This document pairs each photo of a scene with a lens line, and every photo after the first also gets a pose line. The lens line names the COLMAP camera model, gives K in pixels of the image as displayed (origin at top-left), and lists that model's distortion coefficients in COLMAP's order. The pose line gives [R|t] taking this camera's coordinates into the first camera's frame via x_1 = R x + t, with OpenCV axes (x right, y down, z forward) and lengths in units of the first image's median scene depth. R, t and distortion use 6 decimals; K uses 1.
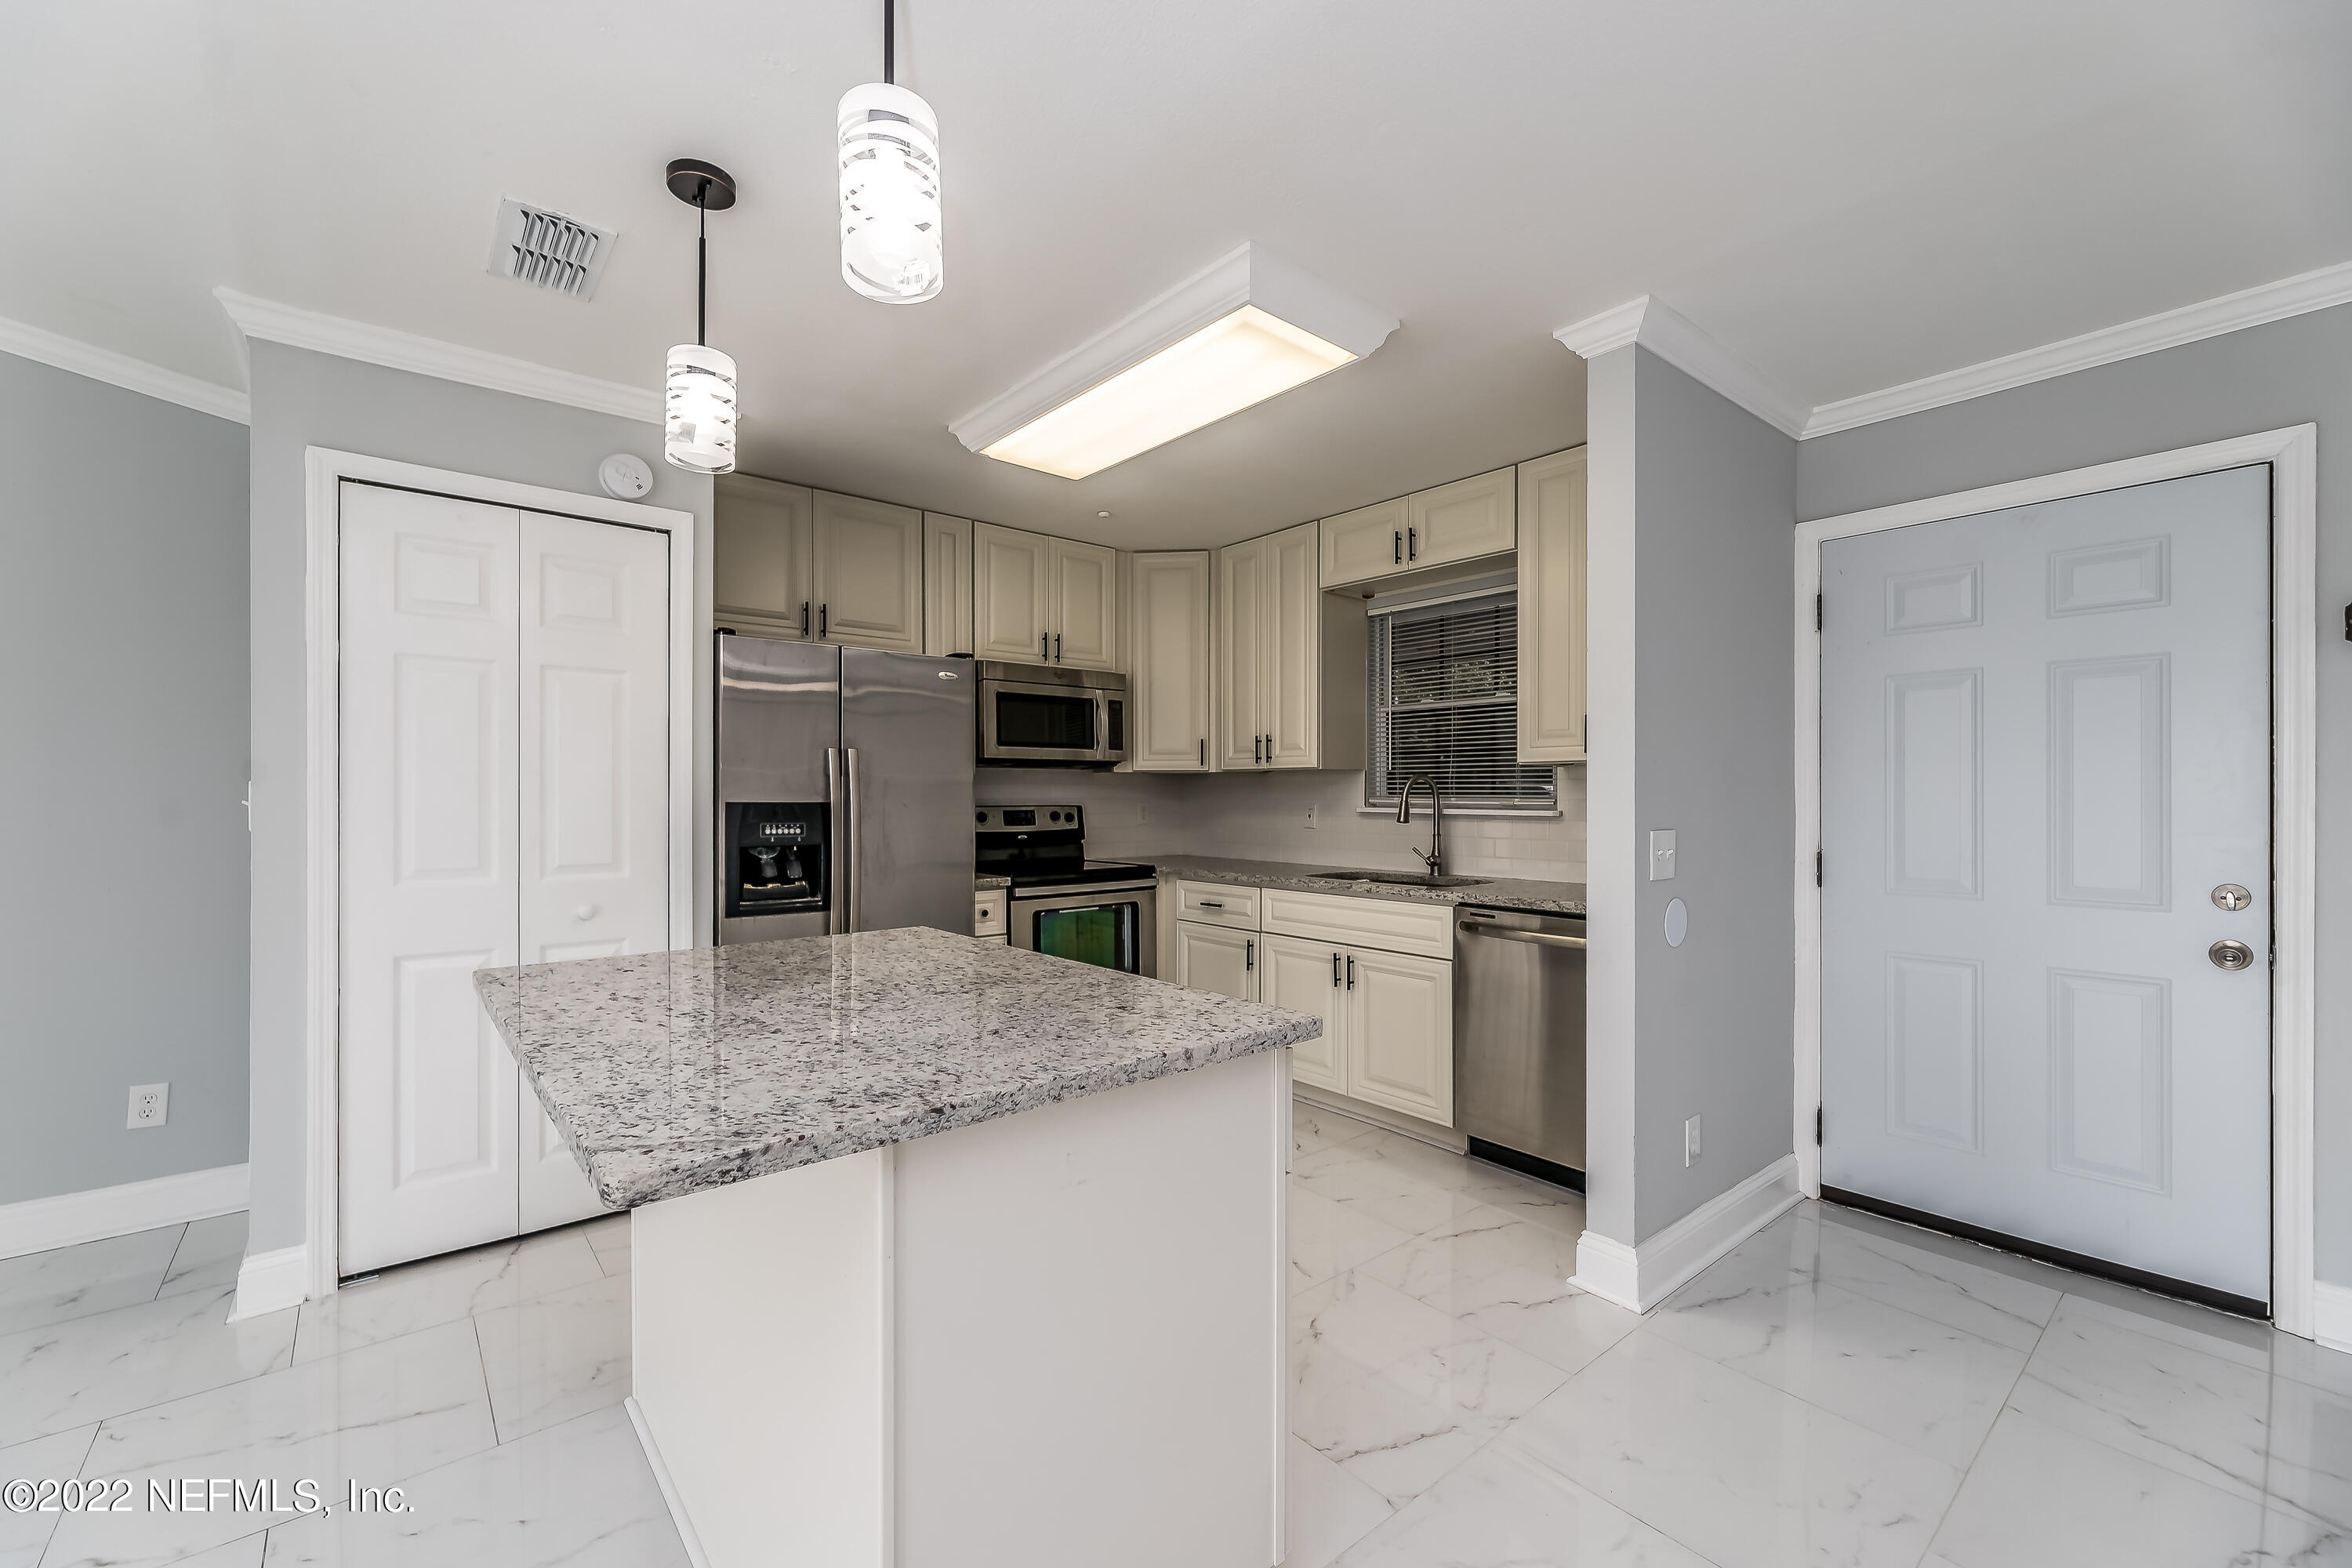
lens RADIAL K [[974.3, 0, 1162.2], [0, 974.3, 789.1], [0, 0, 1]] dist [0.001261, 0.000298]
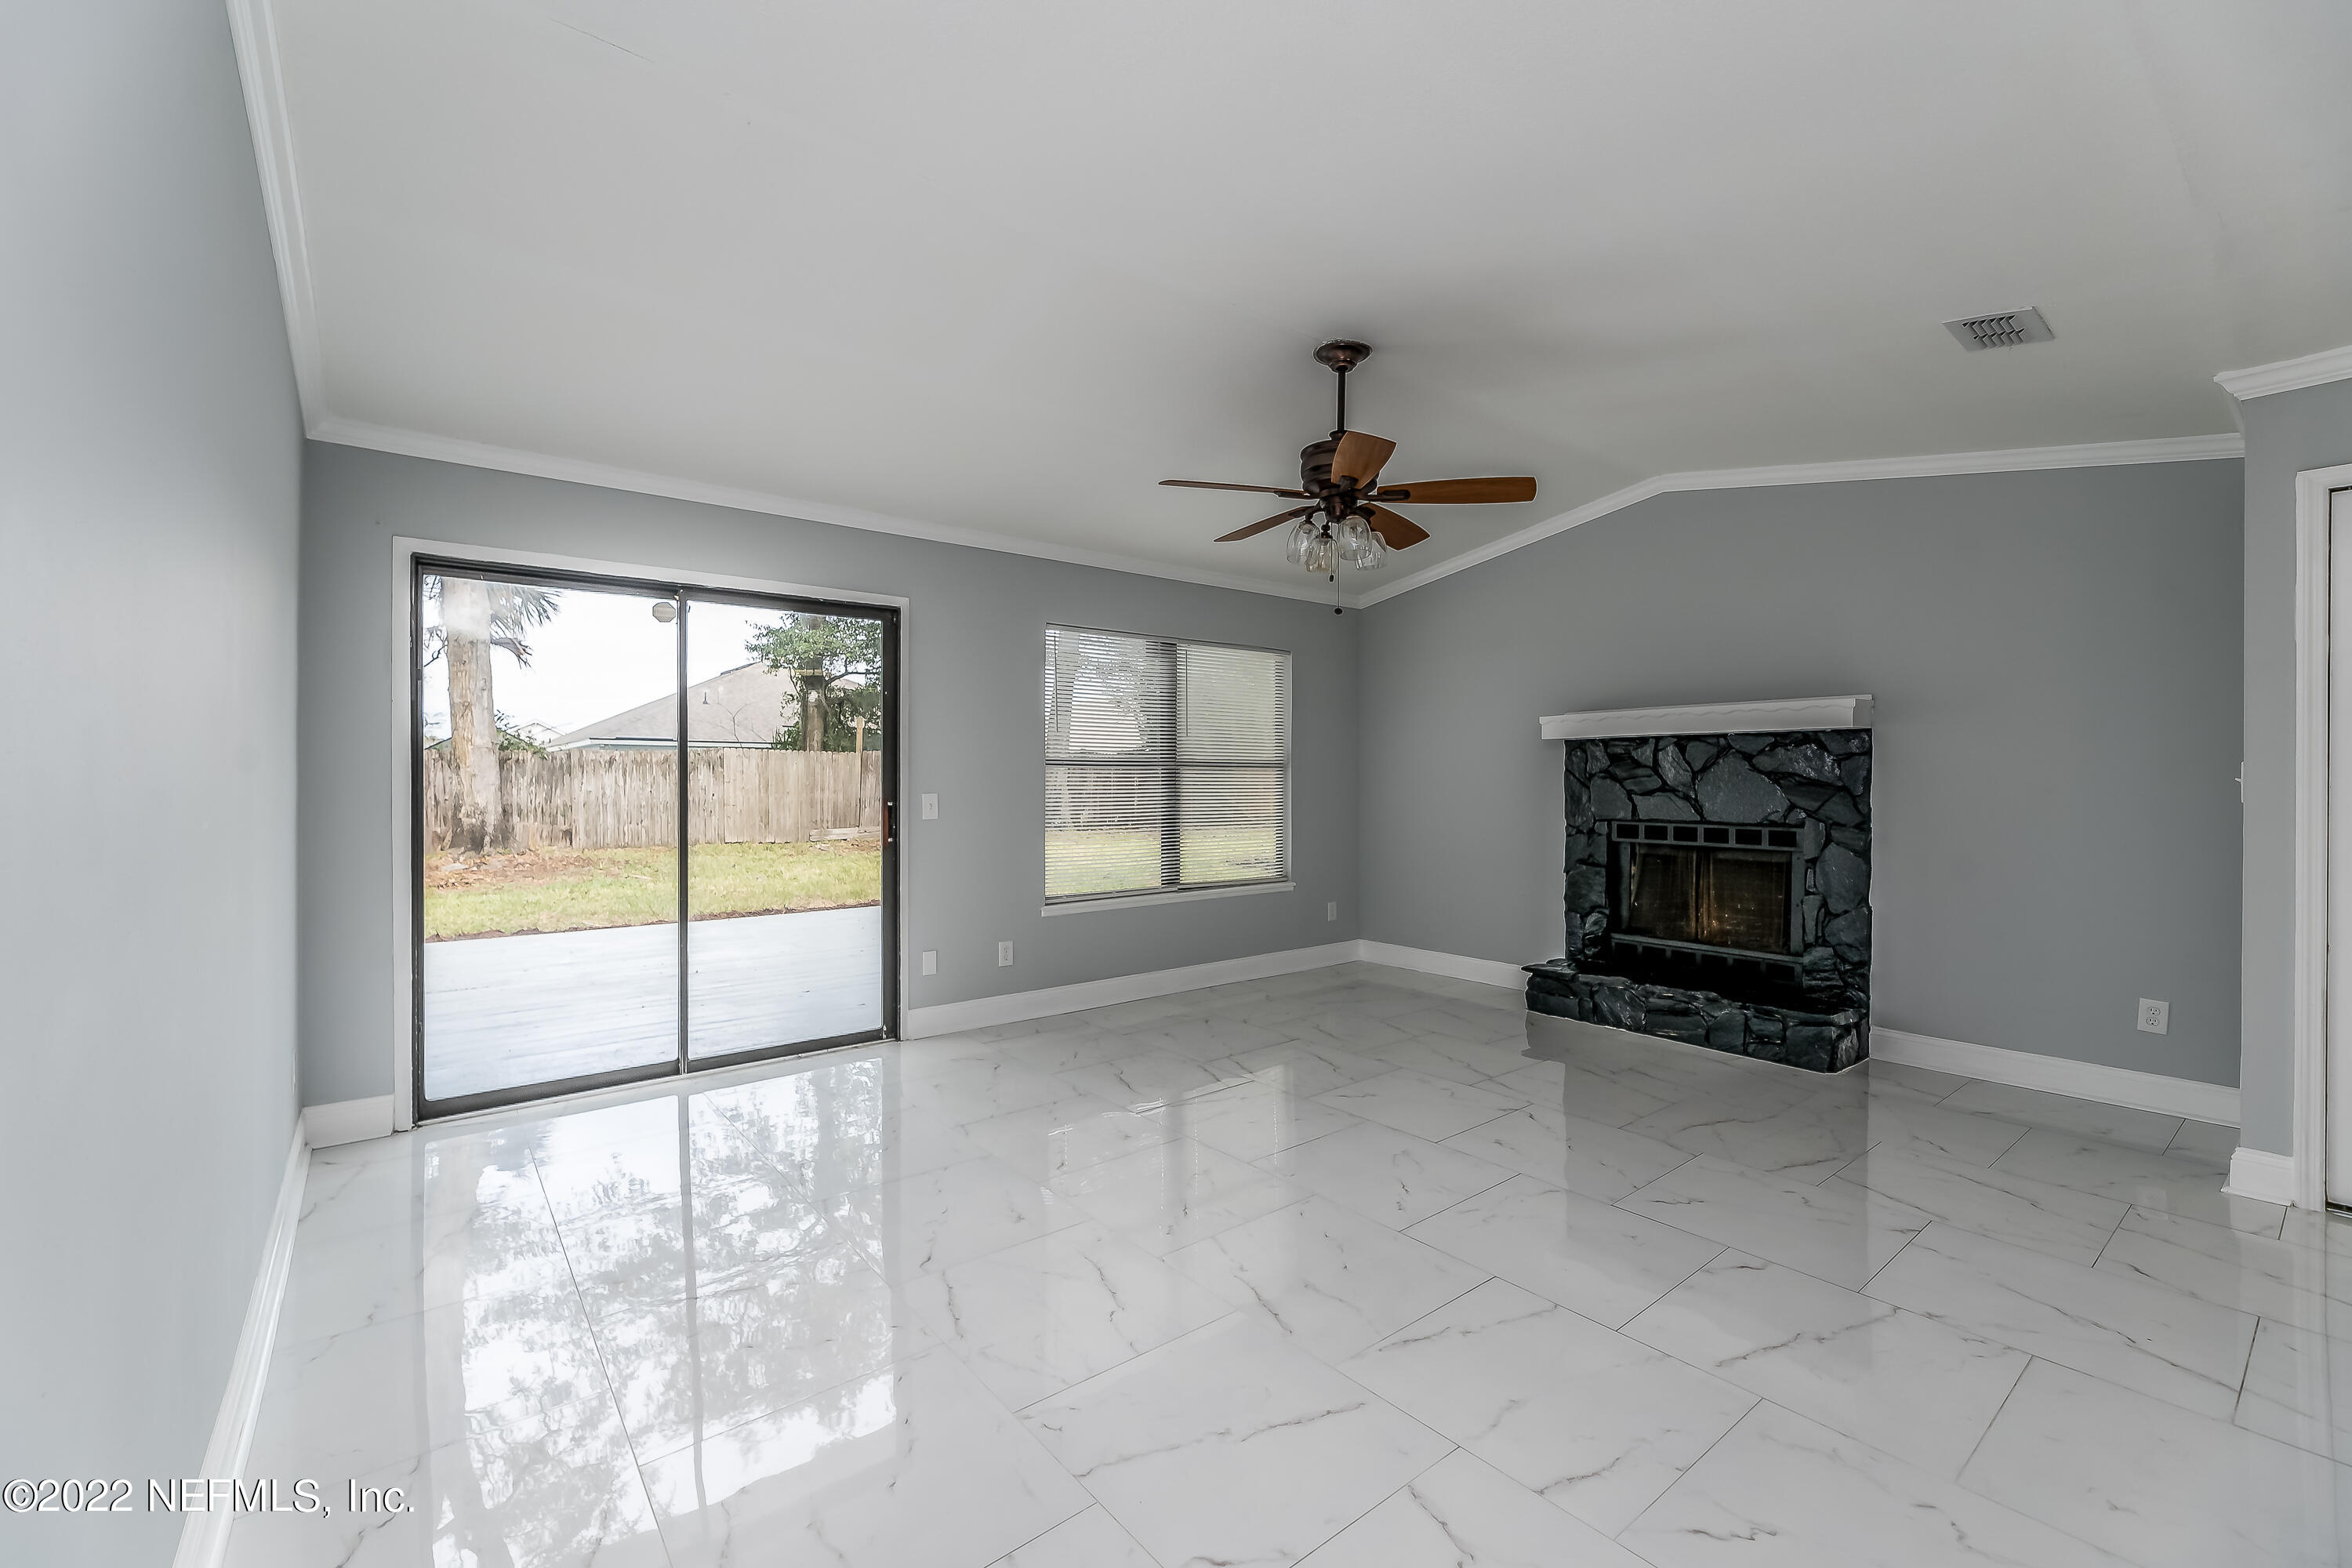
lens RADIAL K [[974.3, 0, 1162.2], [0, 974.3, 789.1], [0, 0, 1]] dist [0.001261, 0.000298]
pose [[-0.015041, 0.013454, -0.999796, 0.096228], [0.009288, 0.999868, 0.013315, -0.000964], [0.999844, -0.009086, -0.015164, -0.104277]]
